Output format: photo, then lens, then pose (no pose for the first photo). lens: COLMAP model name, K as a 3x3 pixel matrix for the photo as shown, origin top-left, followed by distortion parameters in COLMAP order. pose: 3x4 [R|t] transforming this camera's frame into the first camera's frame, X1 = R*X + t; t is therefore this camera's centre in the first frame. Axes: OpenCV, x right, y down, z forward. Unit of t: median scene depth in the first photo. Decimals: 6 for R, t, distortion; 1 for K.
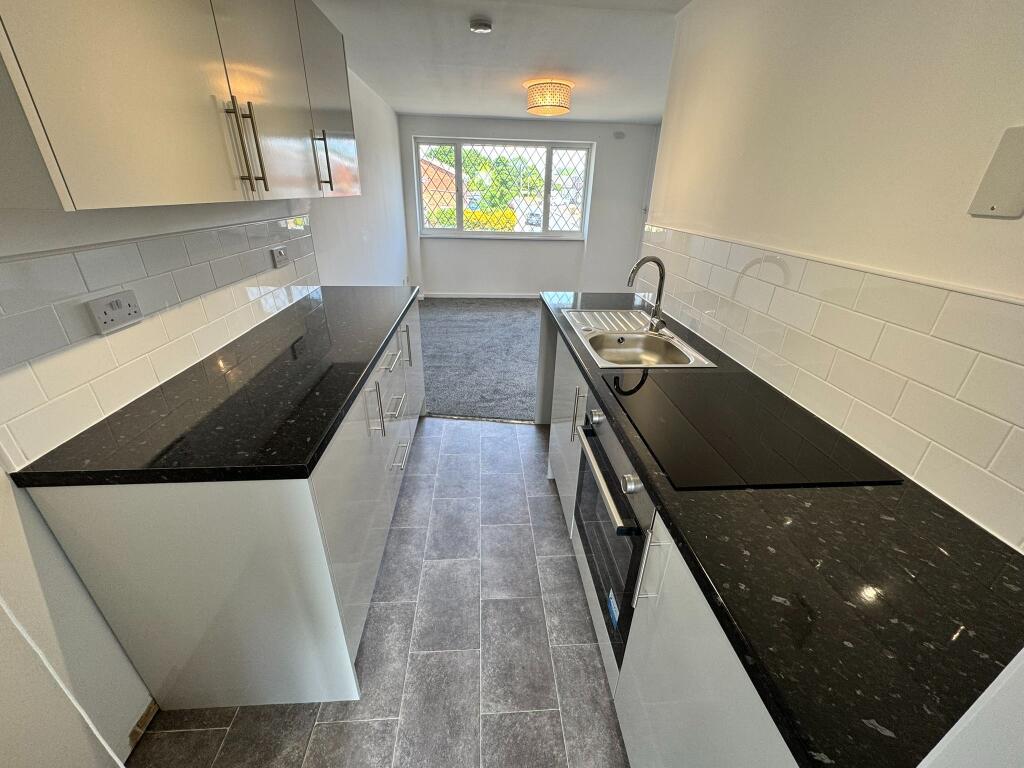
lens RADIAL K [[412.8, 0, 512.0], [0, 412.8, 384.0], [0, 0, 1]] dist [-0.000169, 0.000000]
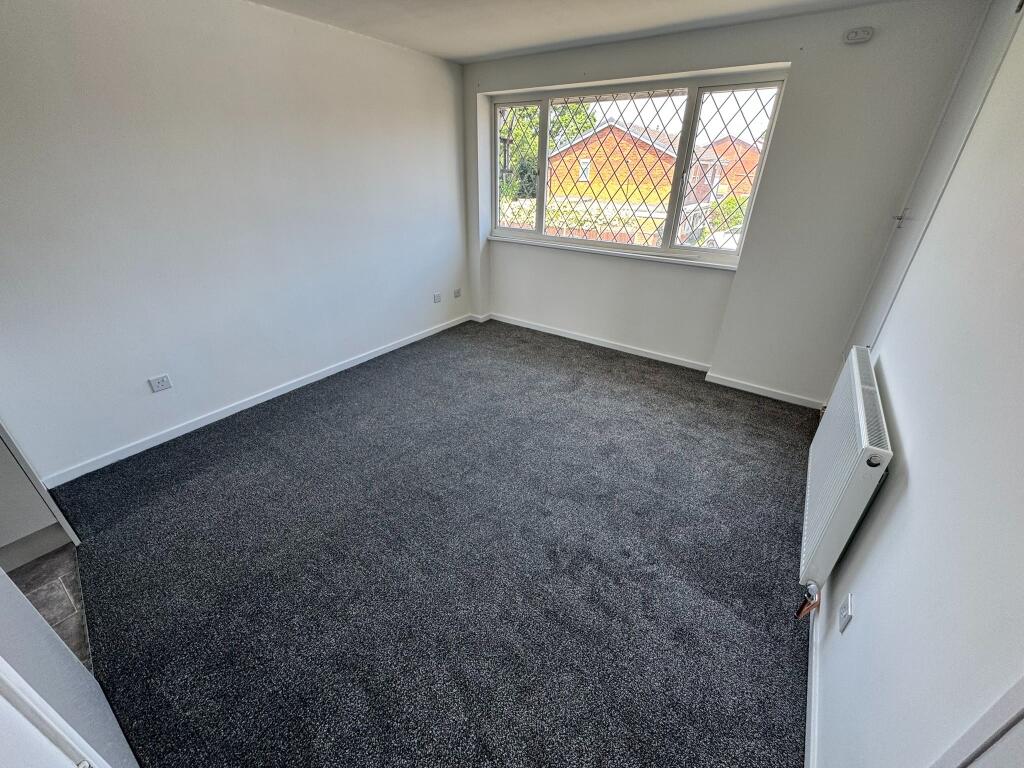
lens RADIAL K [[412.8, 0, 512.0], [0, 412.8, 384.0], [0, 0, 1]] dist [-0.000169, 0.000000]
pose [[0.780465, 0.277649, -0.560165, 0.302060], [-0.261250, 0.958838, 0.111260, -0.209899], [0.567999, 0.059508, 0.820875, 0.455606]]
